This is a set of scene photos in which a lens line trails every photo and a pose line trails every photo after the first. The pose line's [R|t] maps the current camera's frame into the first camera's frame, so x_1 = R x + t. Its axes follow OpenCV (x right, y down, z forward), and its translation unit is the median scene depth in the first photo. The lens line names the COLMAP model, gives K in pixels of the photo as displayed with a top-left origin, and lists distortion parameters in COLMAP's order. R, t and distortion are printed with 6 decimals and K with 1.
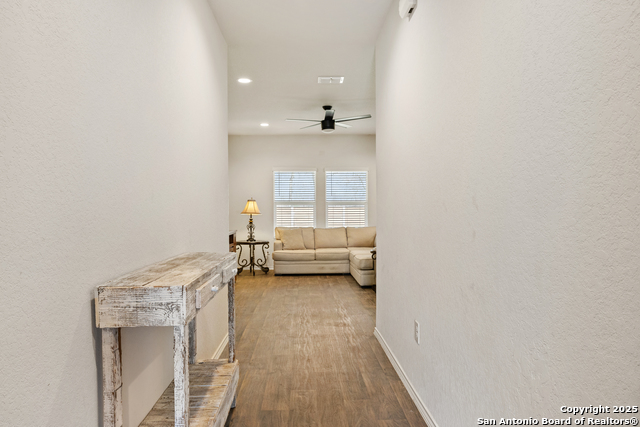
lens RADIAL K [[464.7, 0, 321.0], [0, 464.7, 214.3], [0, 0, 1]] dist [-0.002006, -0.000092]
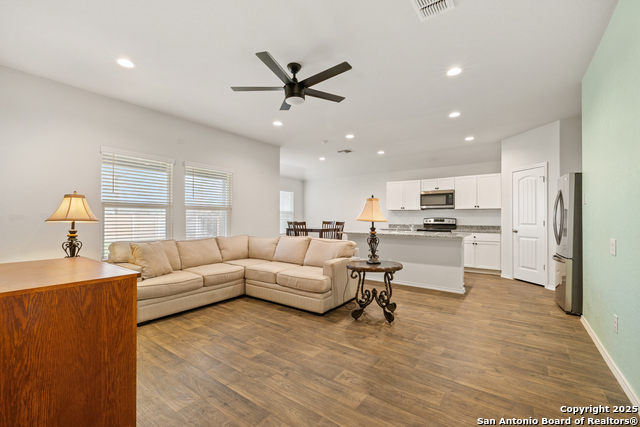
lens RADIAL K [[268.8, 0, 322.6], [0, 268.8, 217.3], [0, 0, 1]] dist [-0.000837, -0.001231]
pose [[0.626621, 0.007468, 0.779288, -0.207858], [0.001193, 0.999944, -0.010543, -0.001867], [-0.779323, 0.007536, 0.626577, 0.574126]]
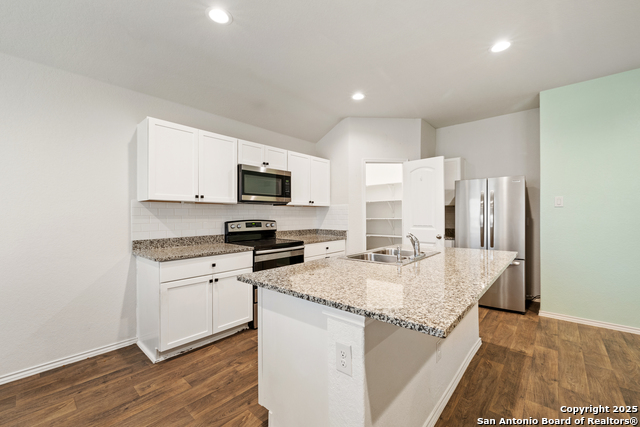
lens RADIAL K [[268.8, 0, 322.5], [0, 268.8, 215.5], [0, 0, 1]] dist [-0.000837, -0.001231]
pose [[-0.718395, 0.000735, 0.695635, 0.229850], [0.009271, 0.999921, 0.008518, -0.016812], [-0.695573, 0.012568, -0.718345, 1.005189]]
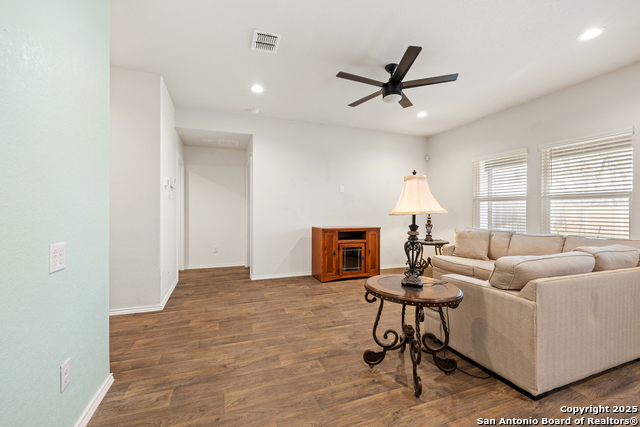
lens RADIAL K [[268.8, 0, 317.0], [0, 268.8, 211.5], [0, 0, 1]] dist [-0.000837, -0.001231]
pose [[0.292745, 0.007528, -0.956161, 0.303960], [-0.007084, 0.999959, 0.005703, -0.003425], [0.956164, 0.005104, 0.292786, 0.610275]]
